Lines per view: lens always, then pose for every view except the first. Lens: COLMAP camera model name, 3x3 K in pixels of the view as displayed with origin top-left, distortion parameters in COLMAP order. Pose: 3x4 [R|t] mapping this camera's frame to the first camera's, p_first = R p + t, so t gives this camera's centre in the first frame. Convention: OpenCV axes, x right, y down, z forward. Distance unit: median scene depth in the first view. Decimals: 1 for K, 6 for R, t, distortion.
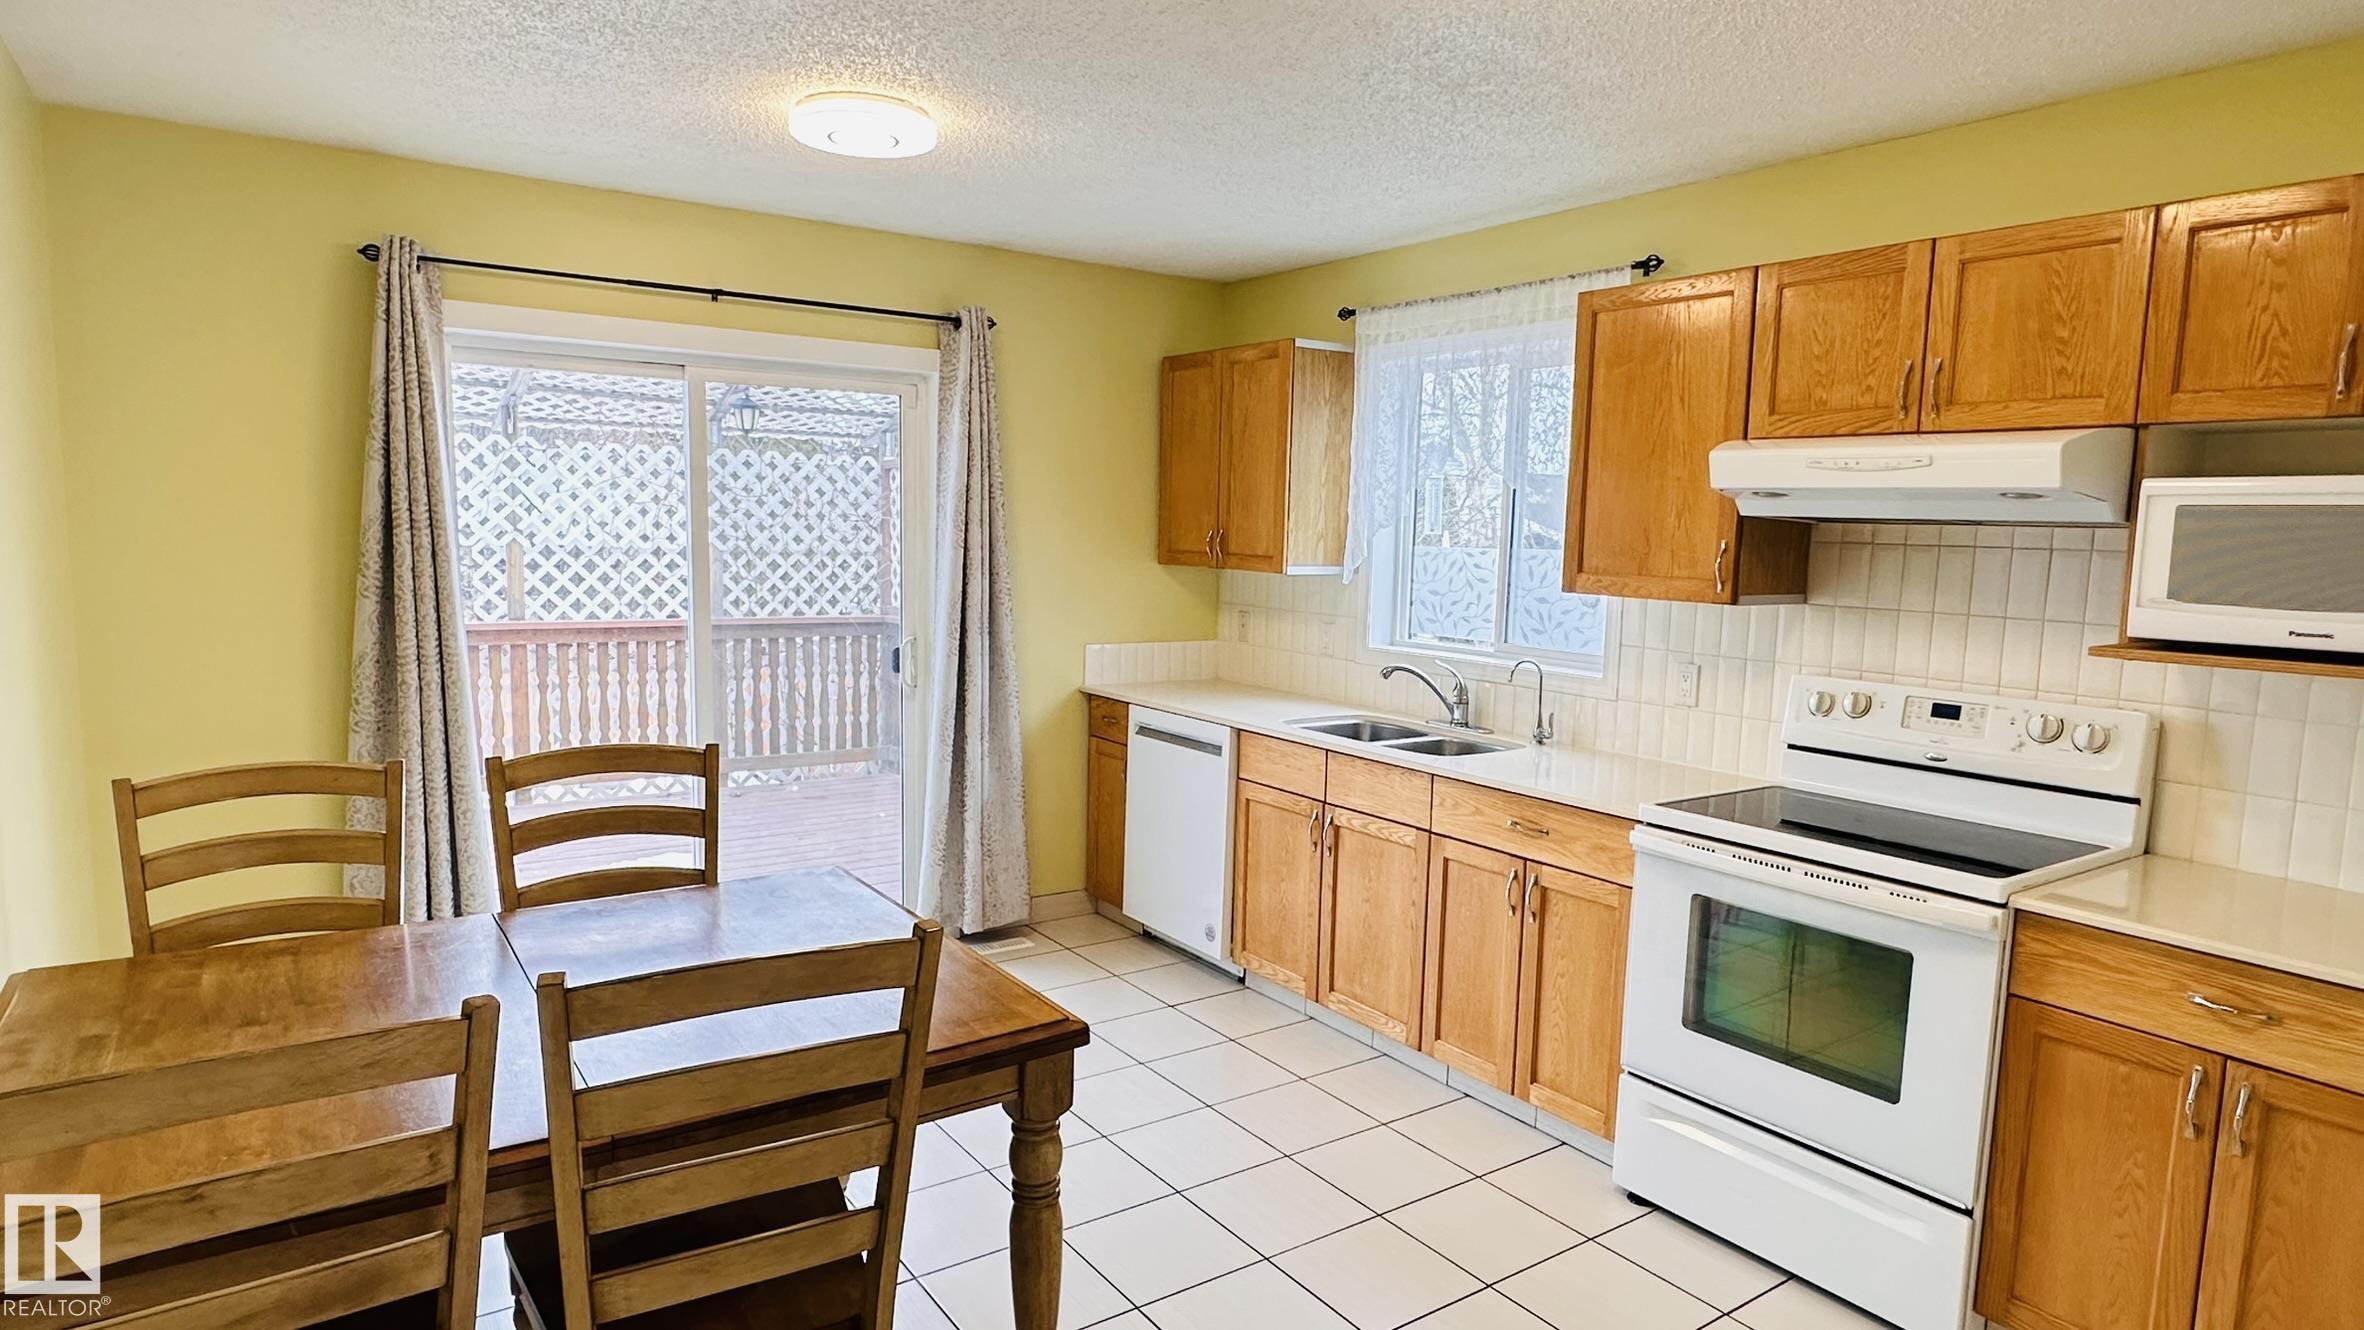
lens RADIAL K [[1312.5, 0, 1175.9], [0, 1312.5, 677.9], [0, 0, 1]] dist [-0.003671, 0.000254]
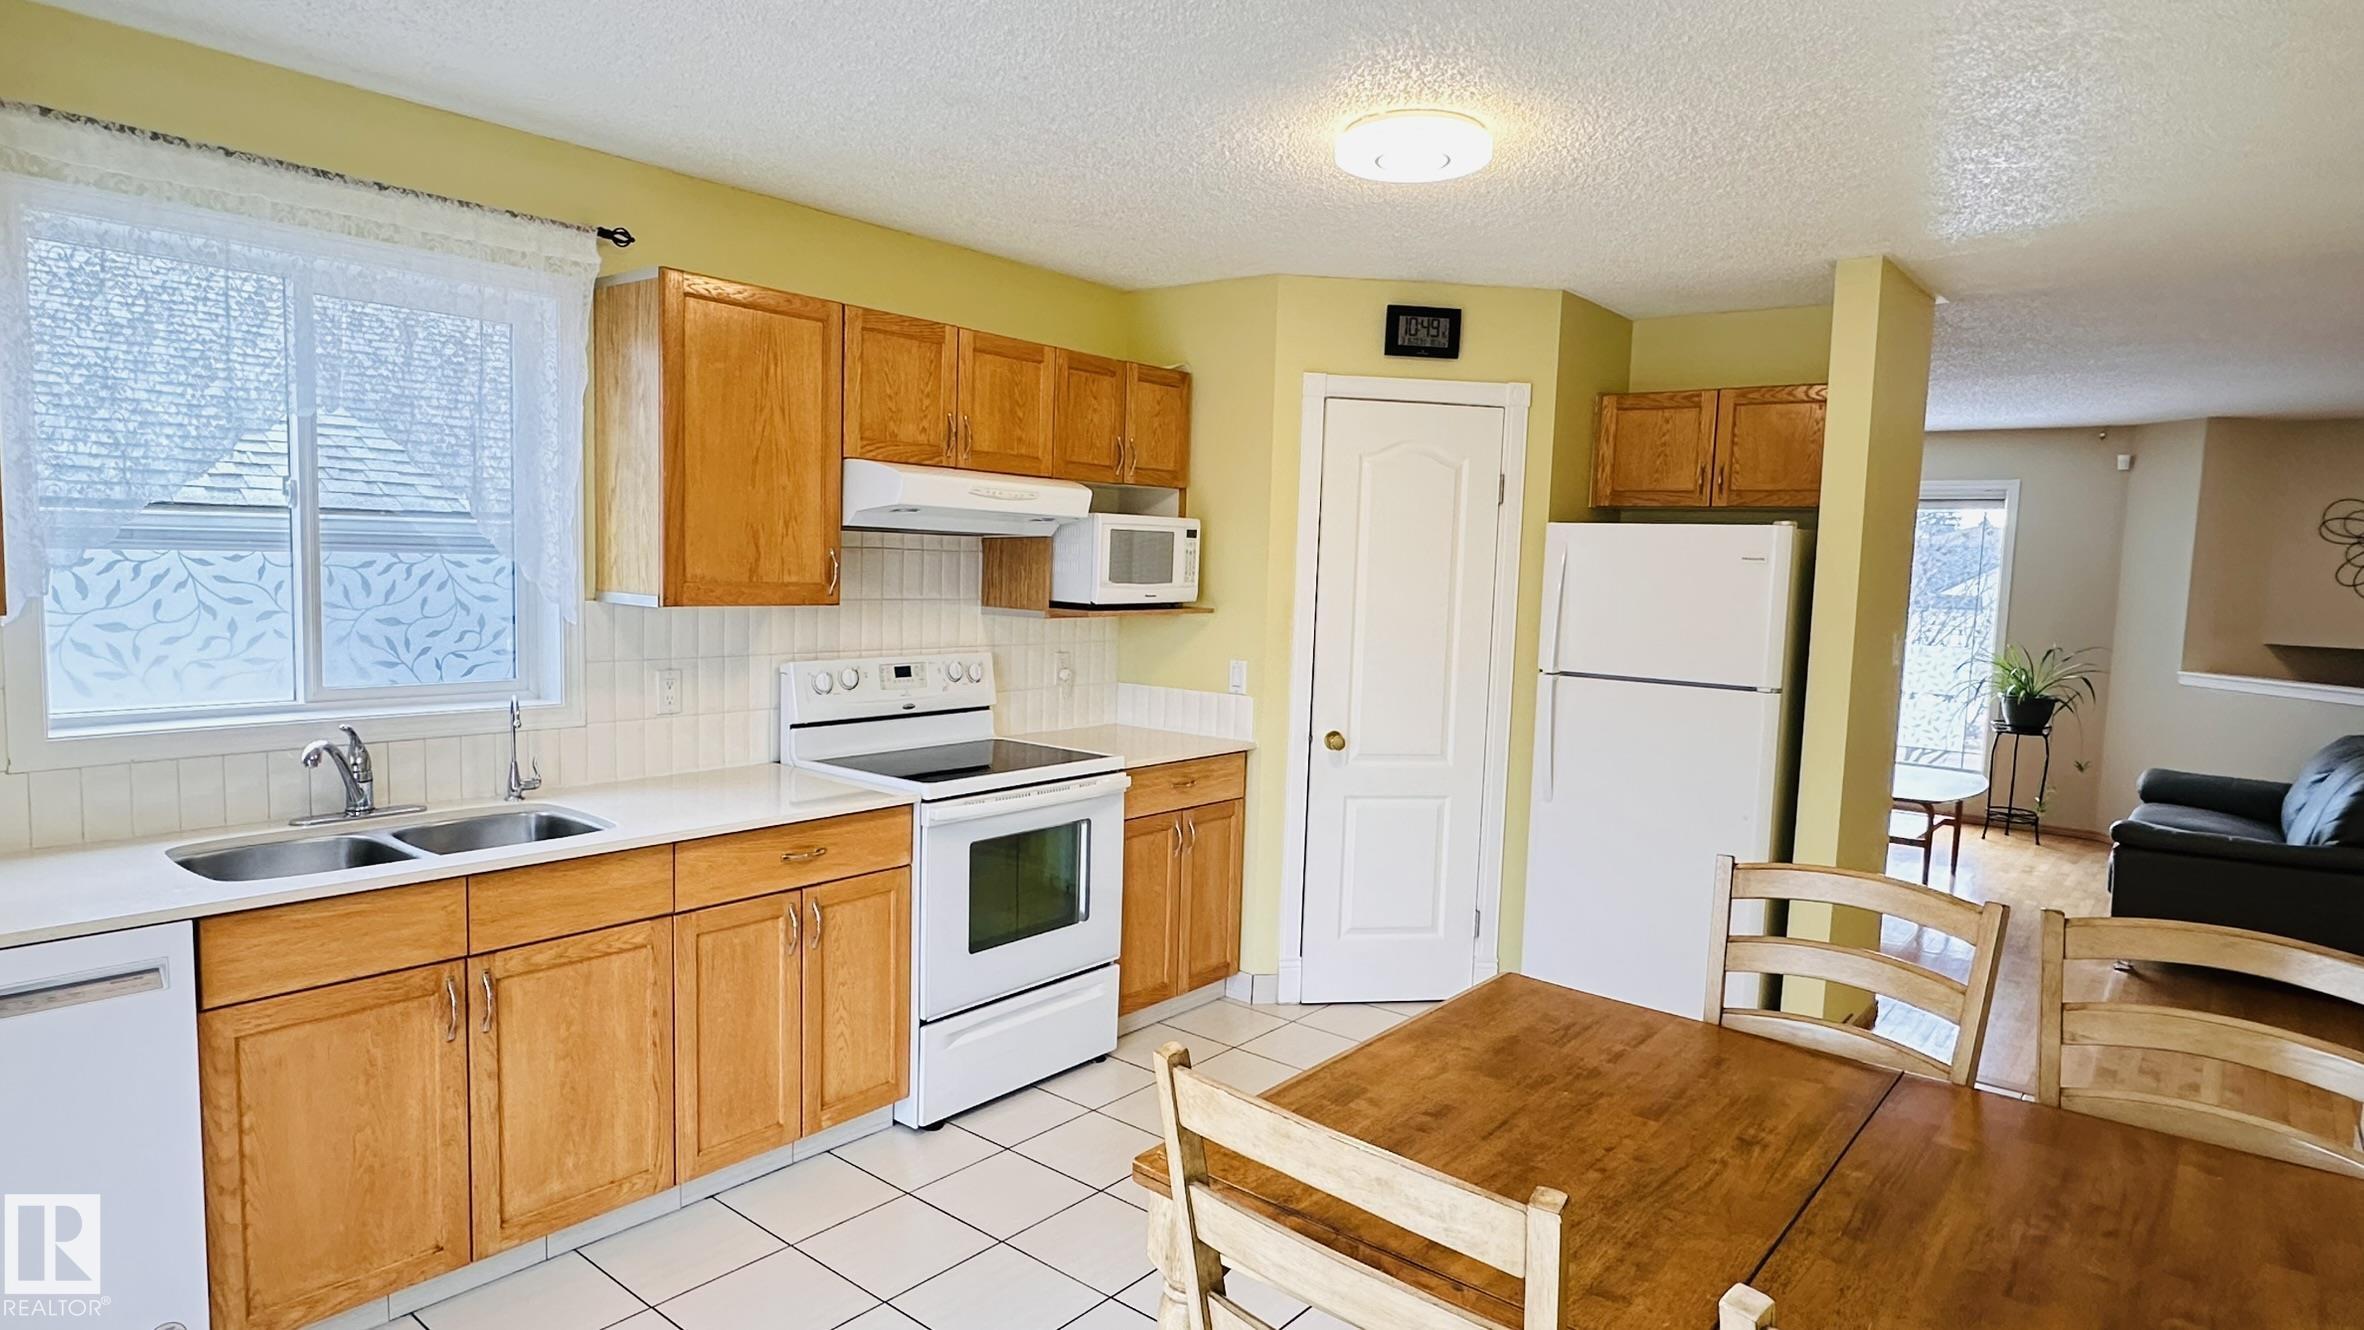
lens RADIAL K [[1312.5, 0, 1175.9], [0, 1312.5, 677.9], [0, 0, 1]] dist [-0.003671, 0.000254]
pose [[-0.272714, -0.121232, 0.954426, -0.635630], [0.074877, 0.986346, 0.146681, -0.119054], [-0.959177, 0.111466, -0.259913, 0.890469]]
